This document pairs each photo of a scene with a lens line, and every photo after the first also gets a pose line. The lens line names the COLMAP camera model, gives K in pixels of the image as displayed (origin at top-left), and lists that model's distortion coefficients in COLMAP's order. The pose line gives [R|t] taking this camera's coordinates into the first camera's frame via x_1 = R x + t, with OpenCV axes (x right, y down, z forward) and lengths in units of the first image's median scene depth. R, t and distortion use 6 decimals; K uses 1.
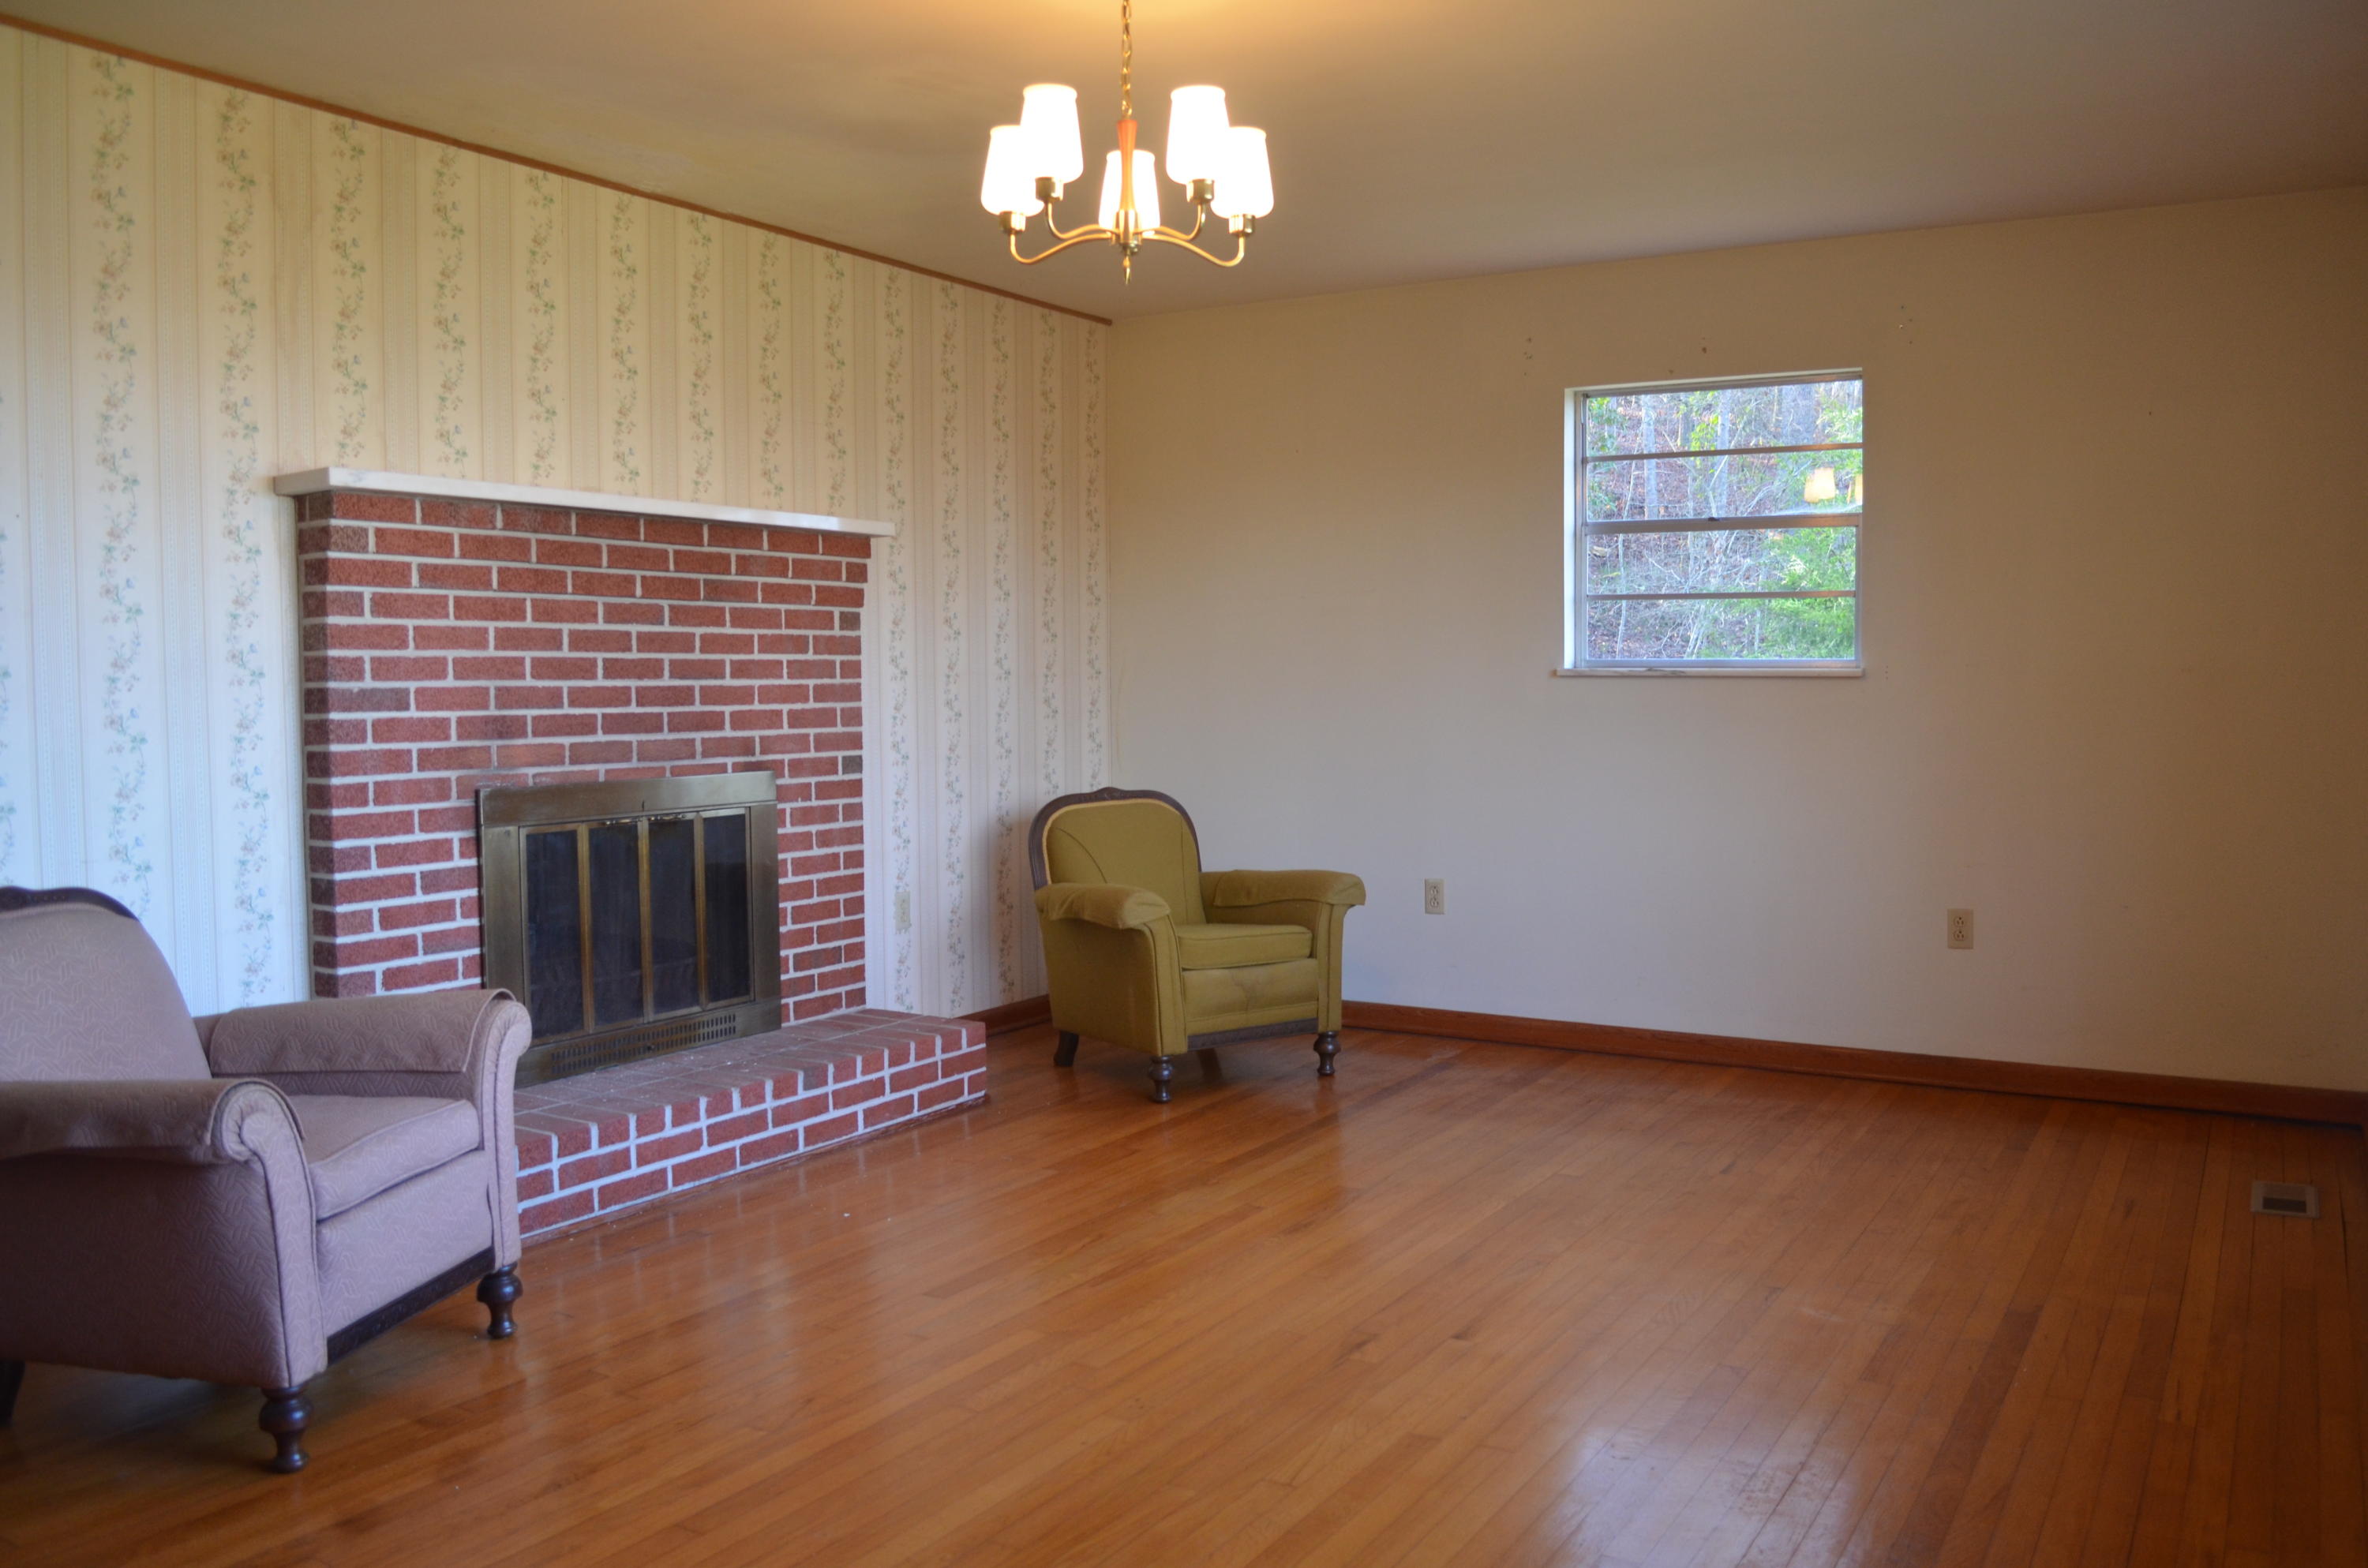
lens RADIAL K [[1848.4, 0, 1198.3], [0, 1848.4, 786.8], [0, 0, 1]] dist [-0.083751, 0.010303]
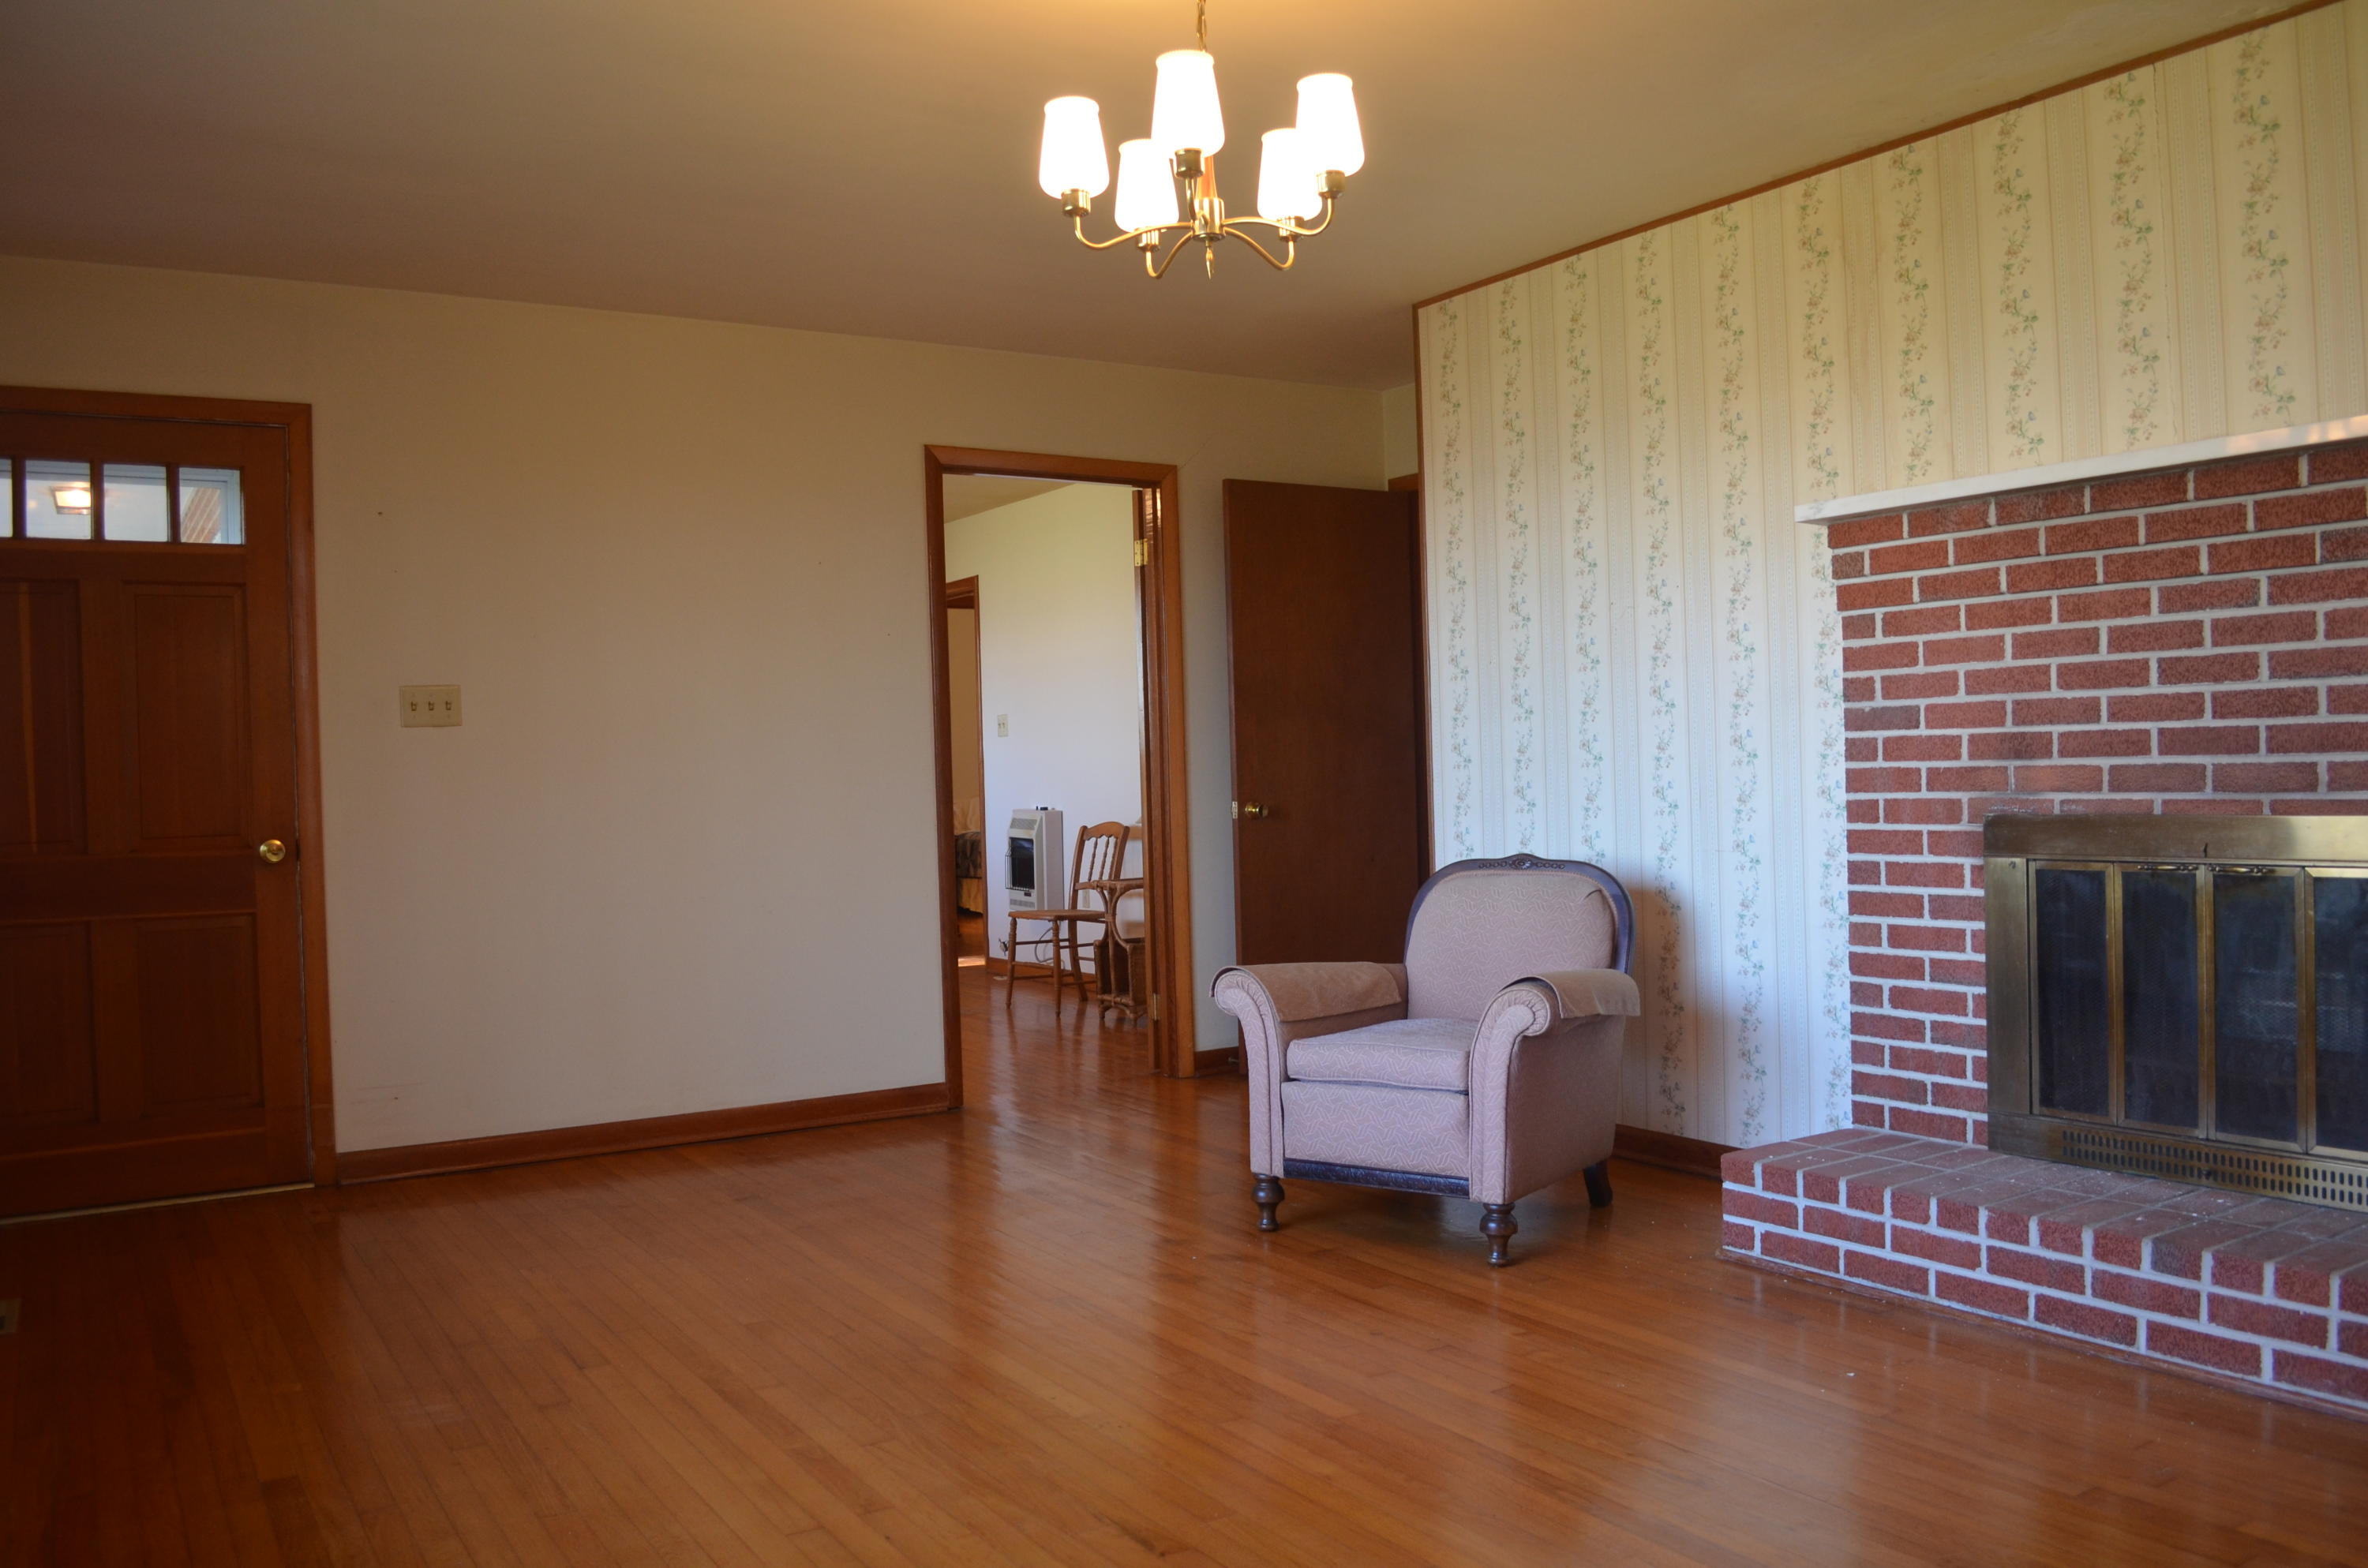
lens RADIAL K [[1848.4, 0, 1198.3], [0, 1848.4, 786.8], [0, 0, 1]] dist [-0.083751, 0.010303]
pose [[-0.443492, 0.023353, -0.895974, 0.590556], [-0.024390, 0.998976, 0.038111, -0.036824], [0.895946, 0.038755, -0.442468, 1.039836]]
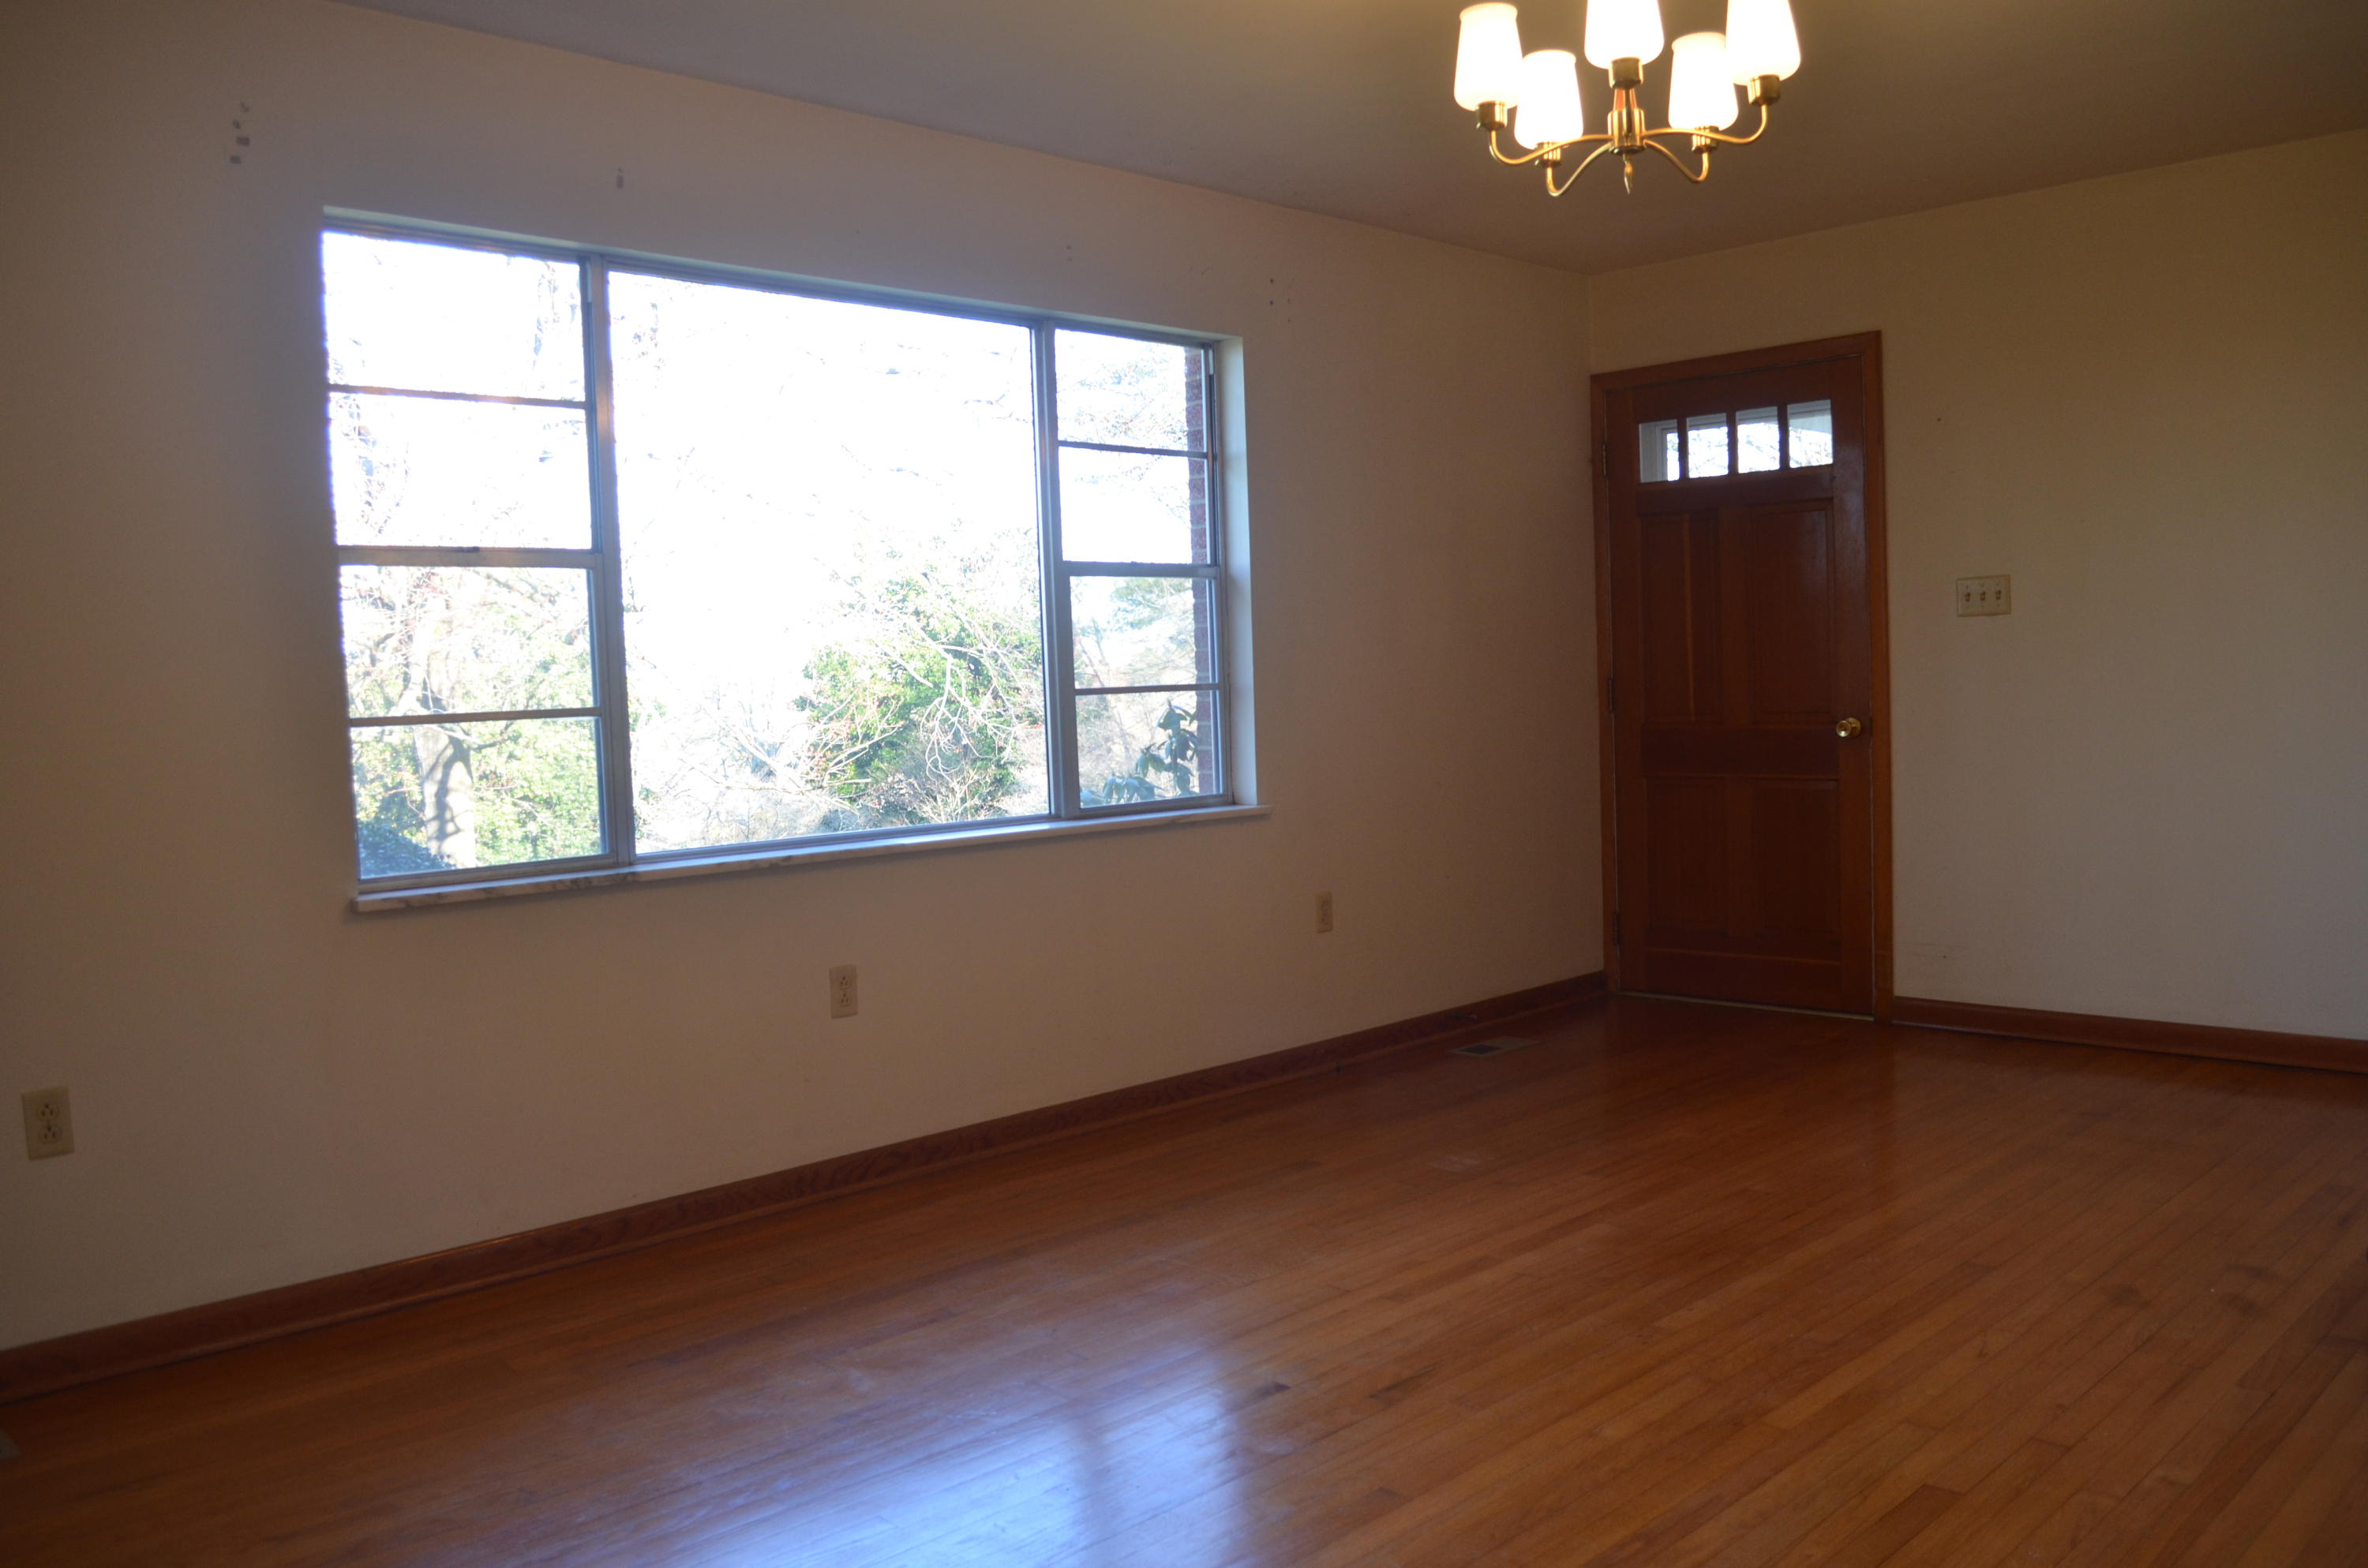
lens RADIAL K [[1848.4, 0, 1198.3], [0, 1848.4, 786.8], [0, 0, 1]] dist [-0.083751, 0.010303]
pose [[-0.968855, 0.024090, 0.246453, -0.036091], [0.053223, 0.992255, 0.112240, -0.071460], [-0.241840, 0.121862, -0.962633, 1.421420]]
